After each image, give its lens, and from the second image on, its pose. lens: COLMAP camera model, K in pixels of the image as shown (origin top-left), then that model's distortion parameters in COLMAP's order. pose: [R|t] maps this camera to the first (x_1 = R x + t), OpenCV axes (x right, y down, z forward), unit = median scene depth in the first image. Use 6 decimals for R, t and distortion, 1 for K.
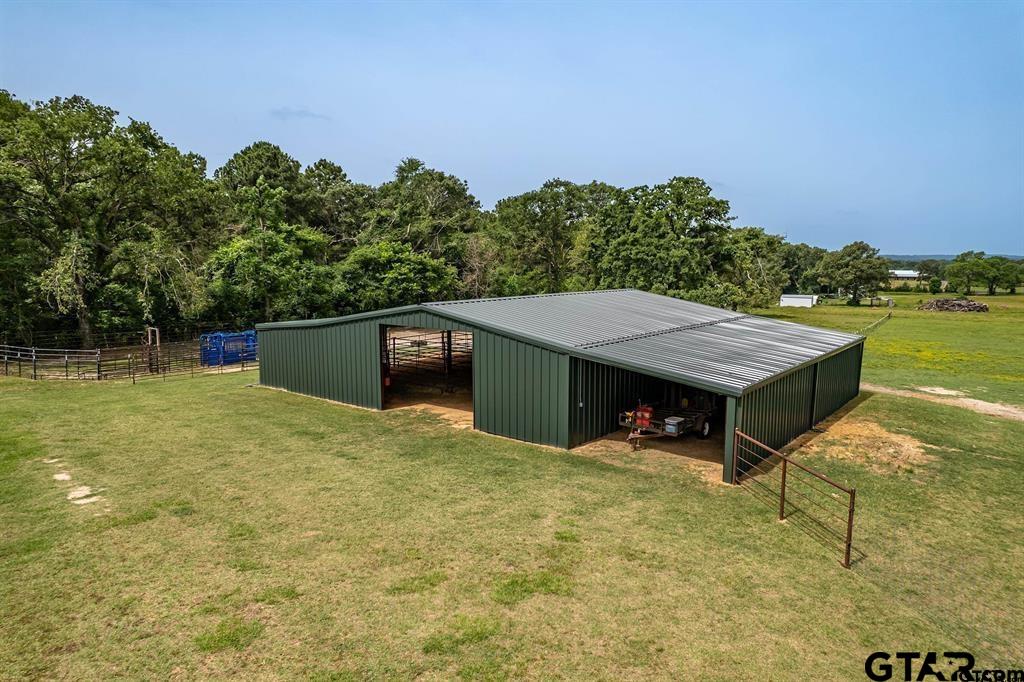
lens RADIAL K [[652.3, 0, 514.3], [0, 652.3, 339.0], [0, 0, 1]] dist [-0.002672, 0.001486]
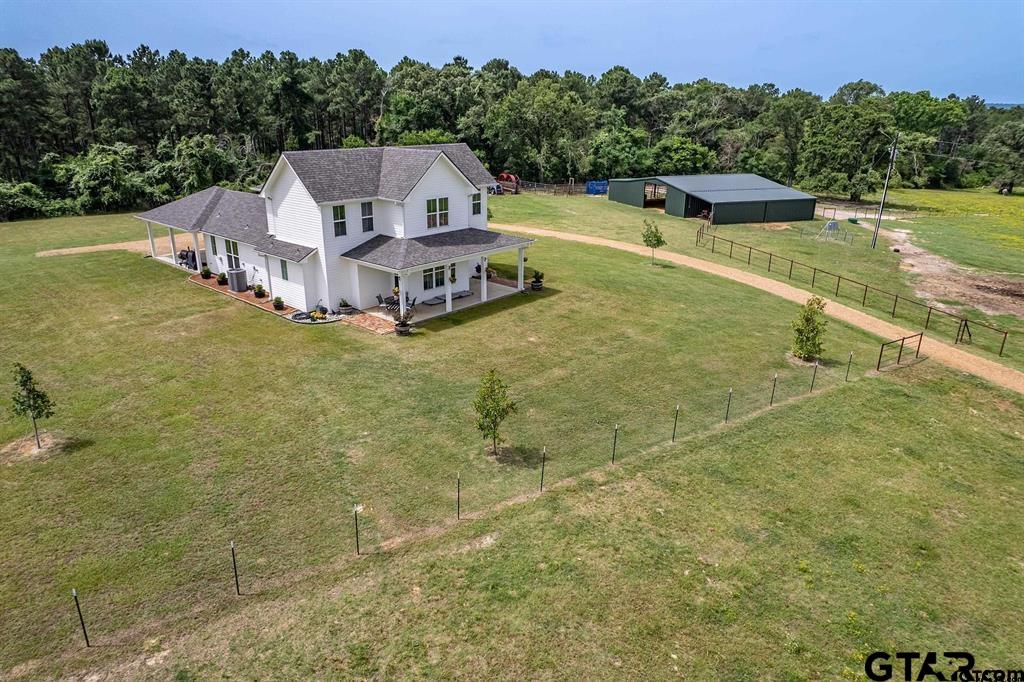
lens RADIAL K [[652.3, 0, 511.9], [0, 652.3, 341.3], [0, 0, 1]] dist [-0.002672, 0.001486]
pose [[0.874521, 0.176419, -0.451763, 0.332903], [-0.074492, 0.969300, 0.234324, 0.013987], [0.479233, -0.171269, 0.860815, -0.917673]]
